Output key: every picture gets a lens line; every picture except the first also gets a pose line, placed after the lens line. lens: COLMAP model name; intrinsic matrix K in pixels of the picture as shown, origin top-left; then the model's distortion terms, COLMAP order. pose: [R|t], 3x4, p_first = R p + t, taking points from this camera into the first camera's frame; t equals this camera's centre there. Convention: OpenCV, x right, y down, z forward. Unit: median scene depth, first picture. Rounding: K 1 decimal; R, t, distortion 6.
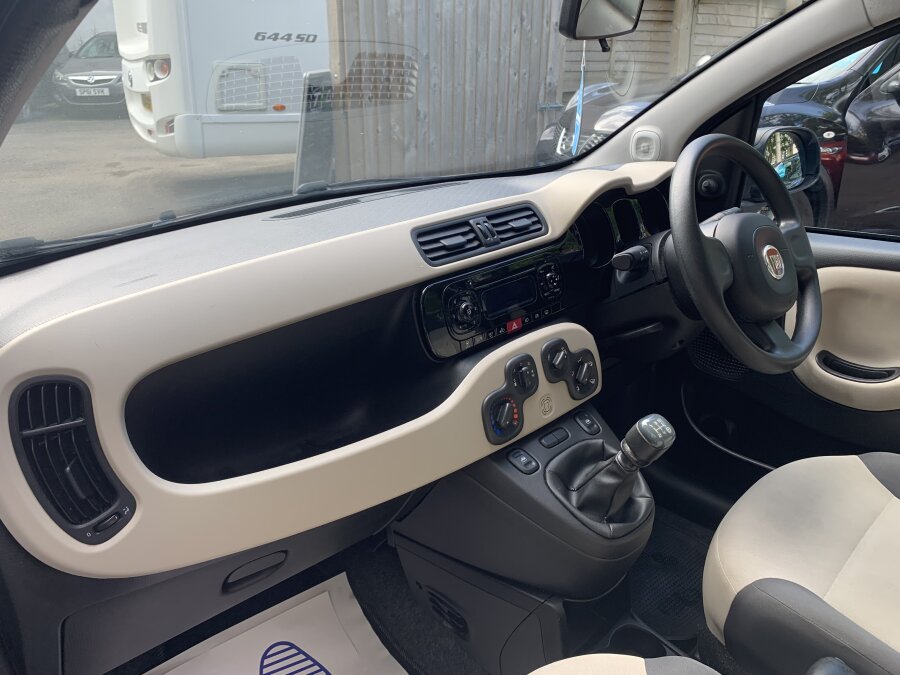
lens RADIAL K [[659.0, 0, 446.2], [0, 659.0, 335.8], [0, 0, 1]] dist [0.125172, -0.212054]
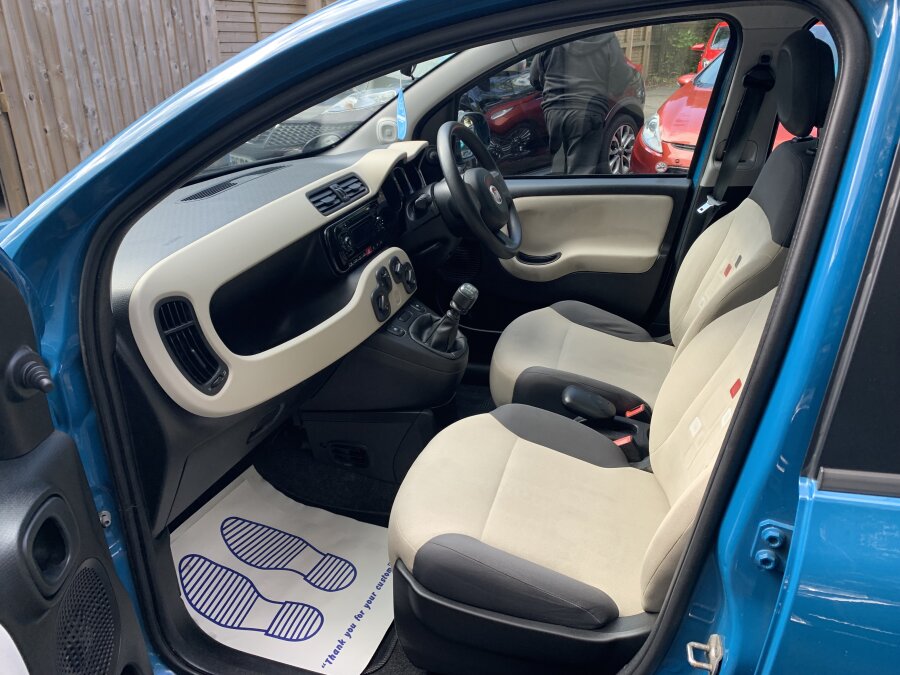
lens RADIAL K [[667.3, 0, 431.9], [0, 667.3, 350.7], [0, 0, 1]] dist [0.005660, -0.011806]
pose [[0.877974, -0.203164, 0.433459, -0.467128], [0.185195, 0.979122, 0.083804, 0.103970], [-0.441435, 0.006697, 0.897268, -0.454326]]
